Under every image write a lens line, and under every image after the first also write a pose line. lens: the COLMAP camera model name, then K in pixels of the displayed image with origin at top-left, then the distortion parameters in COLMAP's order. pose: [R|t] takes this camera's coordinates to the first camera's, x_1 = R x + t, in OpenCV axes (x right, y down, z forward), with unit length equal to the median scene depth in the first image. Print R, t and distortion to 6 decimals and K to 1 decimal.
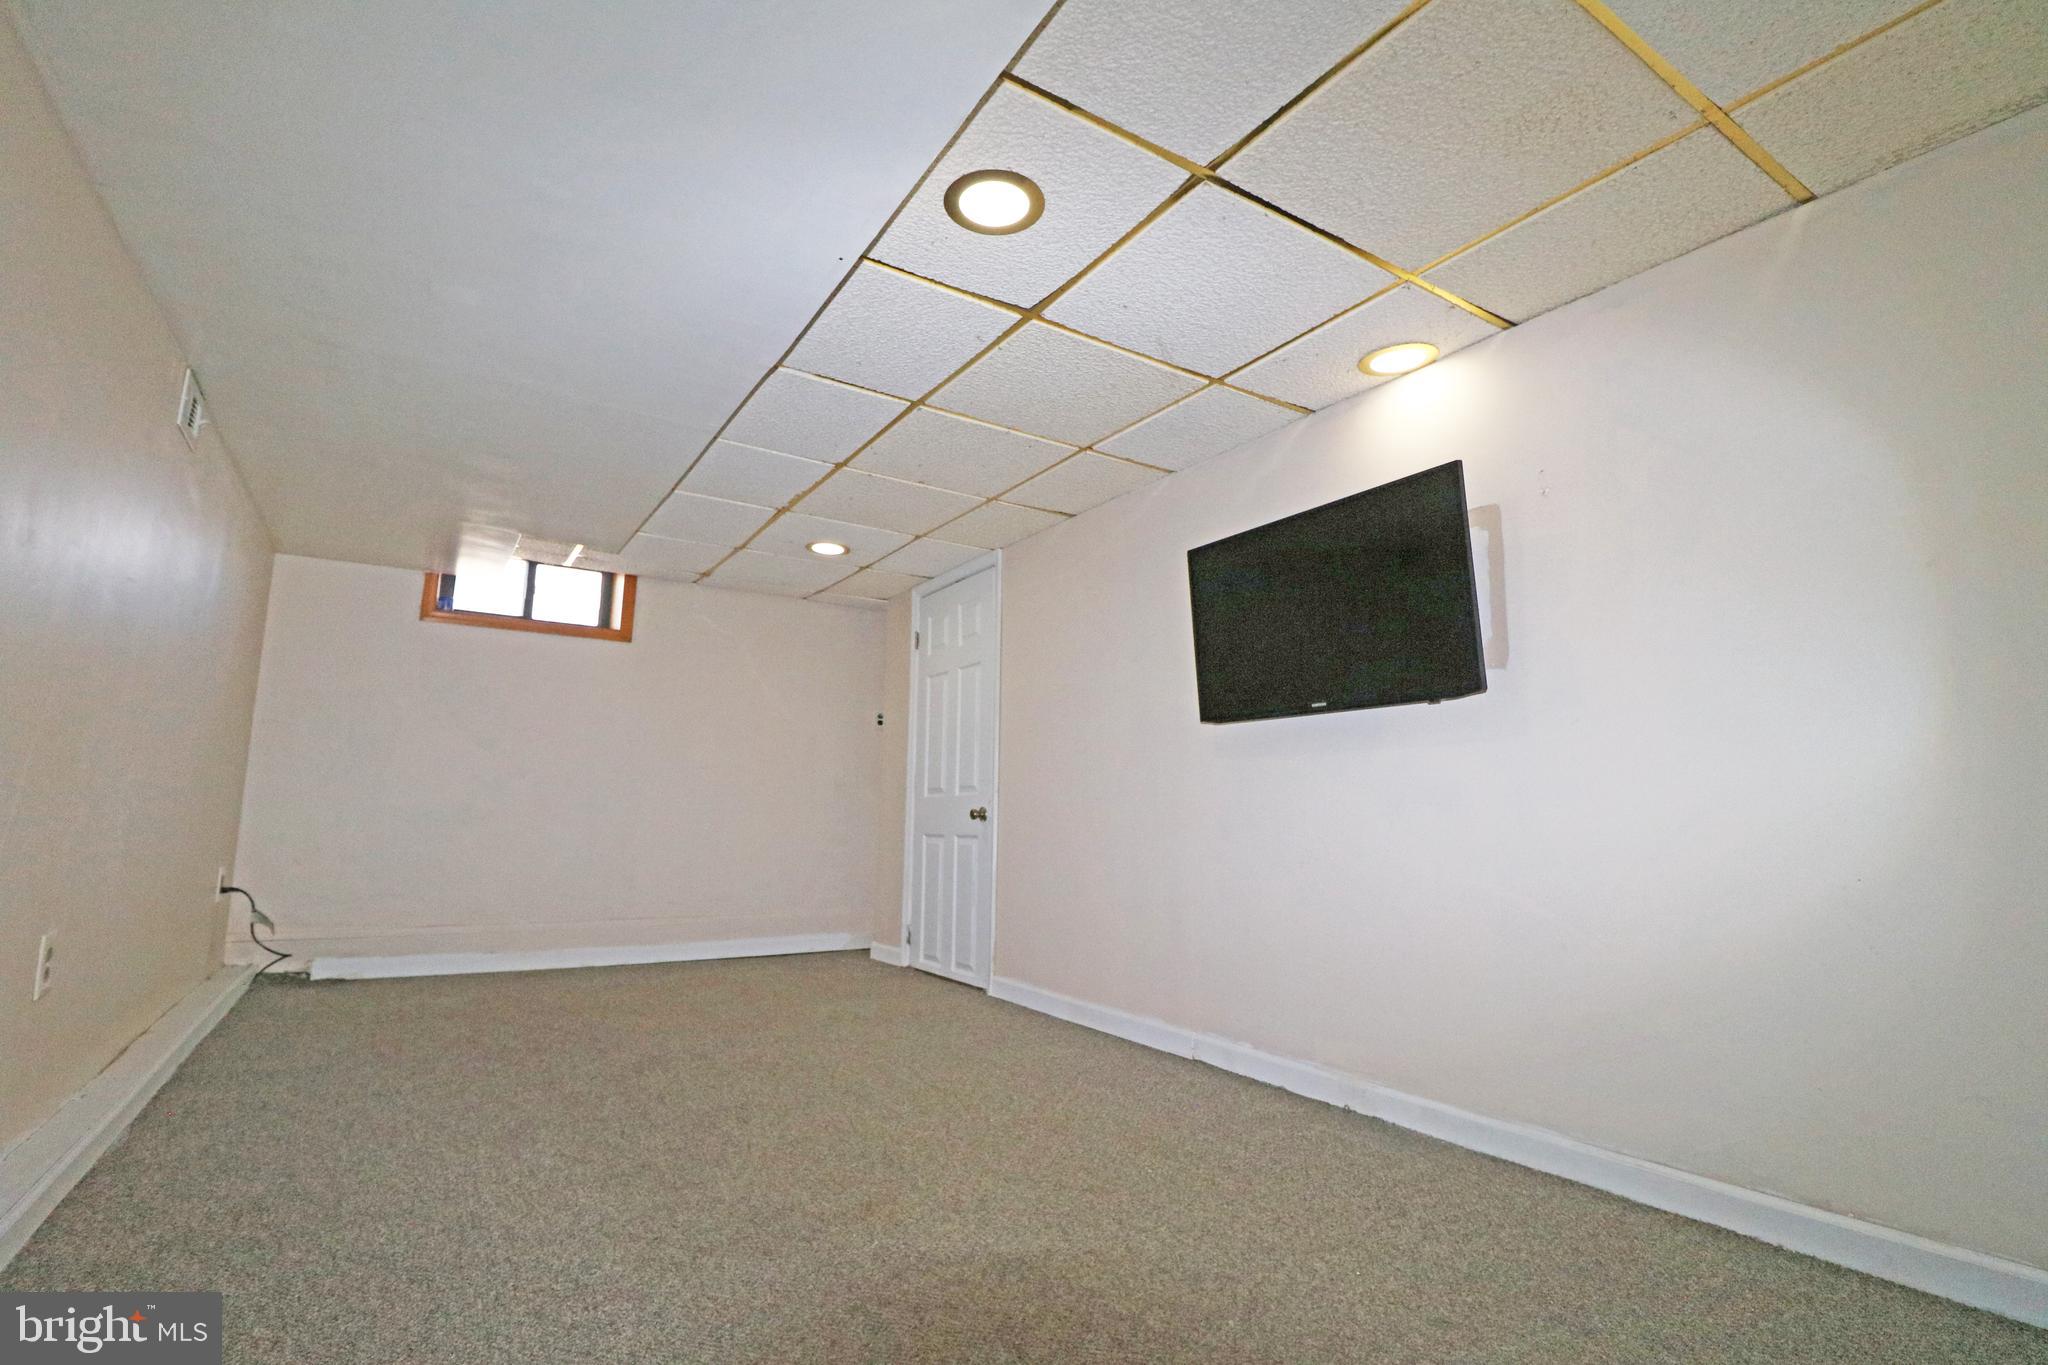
lens RADIAL K [[953.0, 0, 1032.7], [0, 953.0, 681.9], [0, 0, 1]] dist [-0.002883, -0.010542]
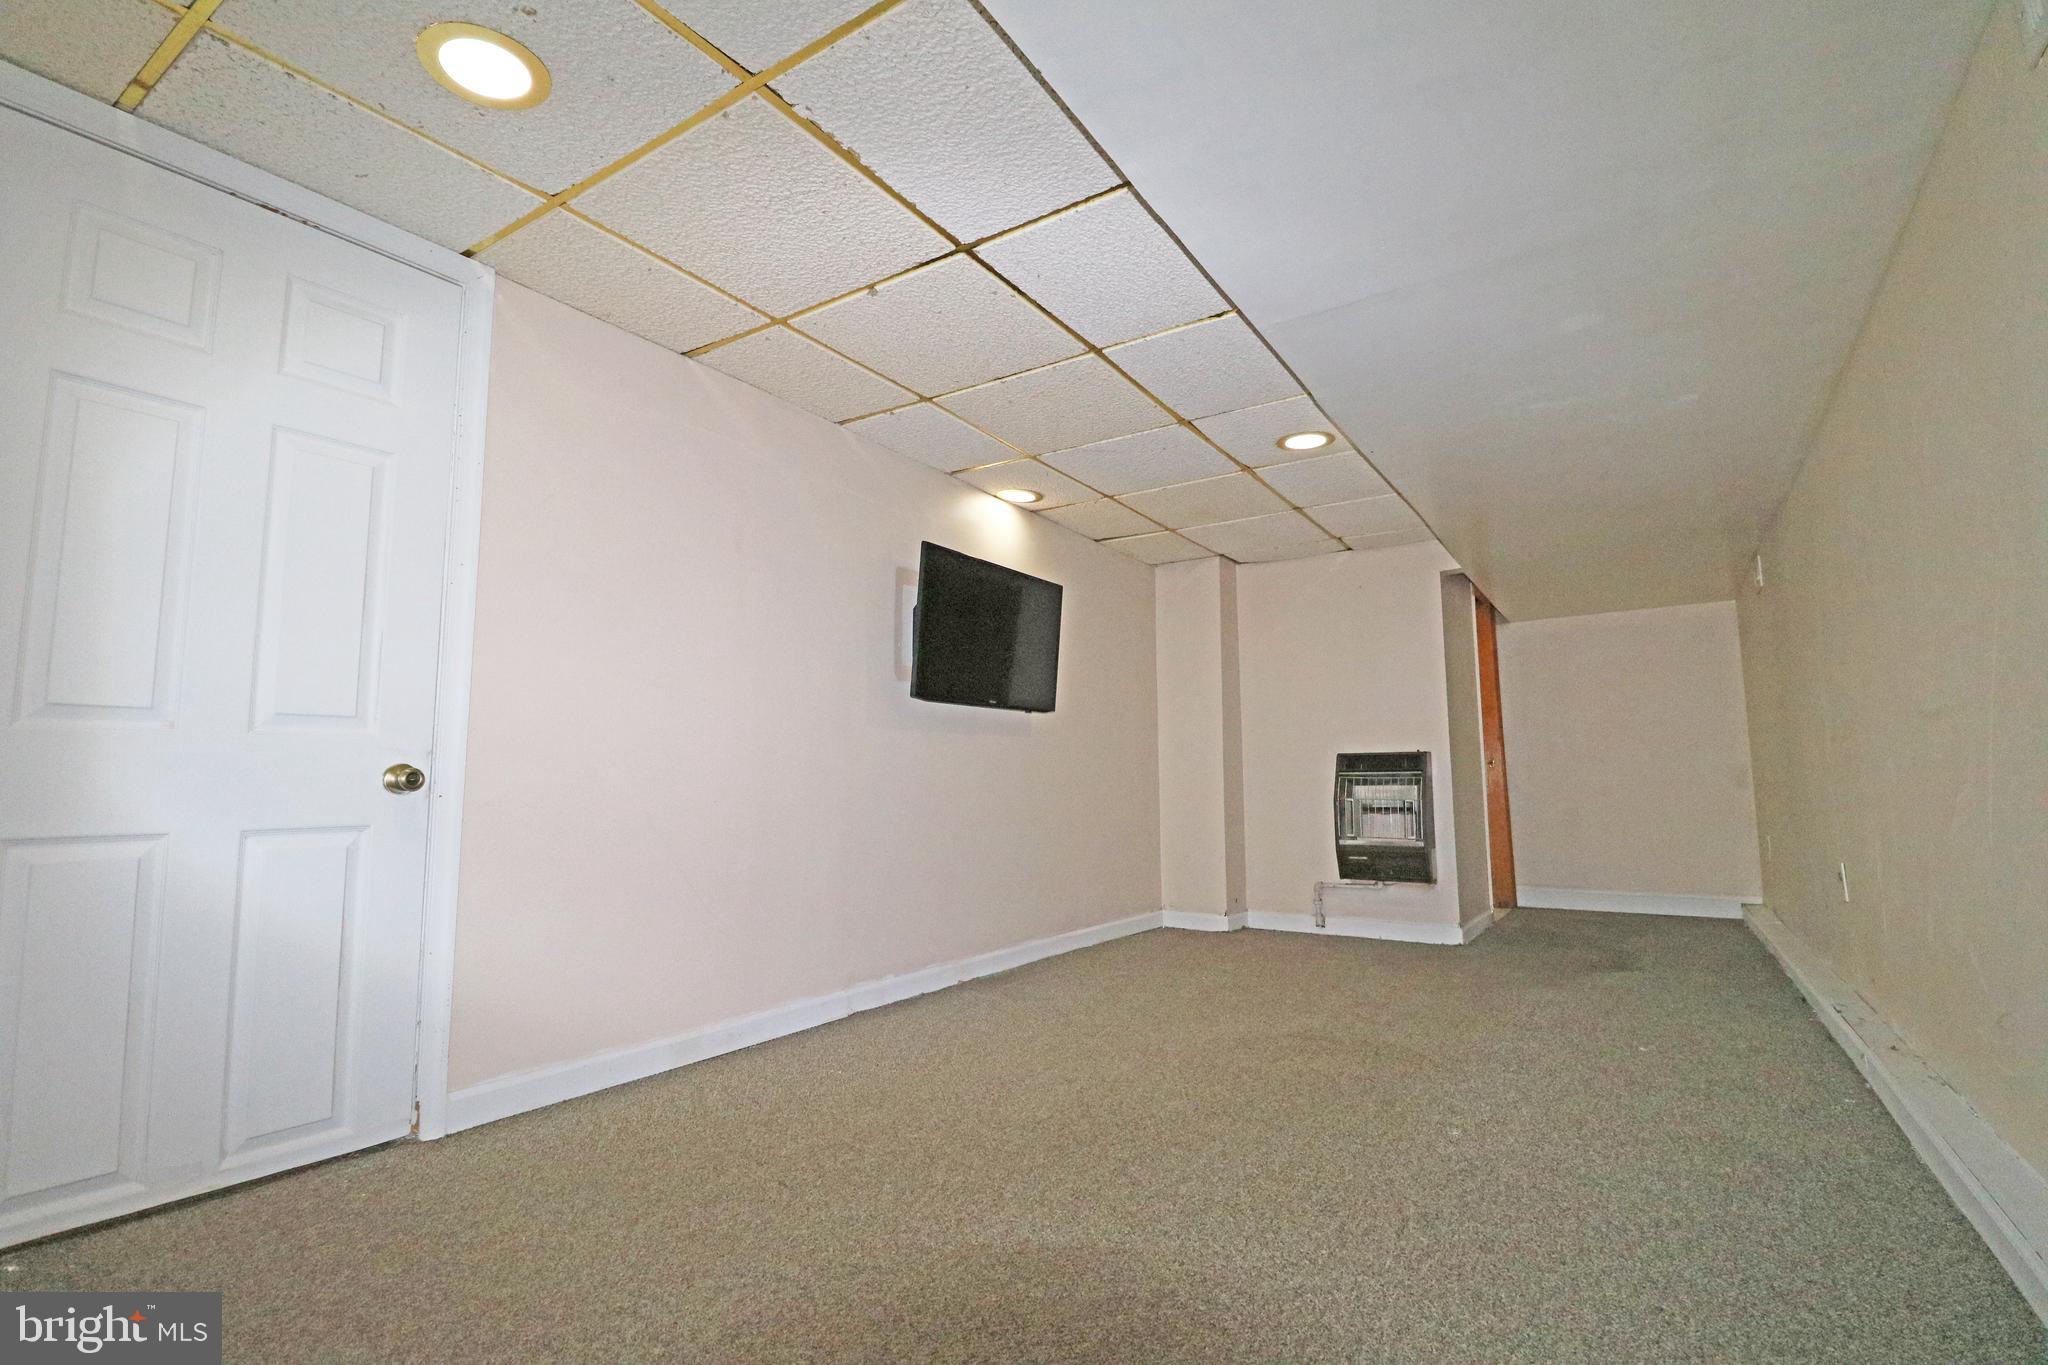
lens RADIAL K [[953.0, 0, 1032.2], [0, 953.0, 681.7], [0, 0, 1]] dist [-0.002883, -0.010542]
pose [[-0.409193, 0.079278, 0.908997, -0.910224], [-0.133595, 0.980277, -0.145634, 0.173217], [-0.902615, -0.181030, -0.390531, 1.338605]]
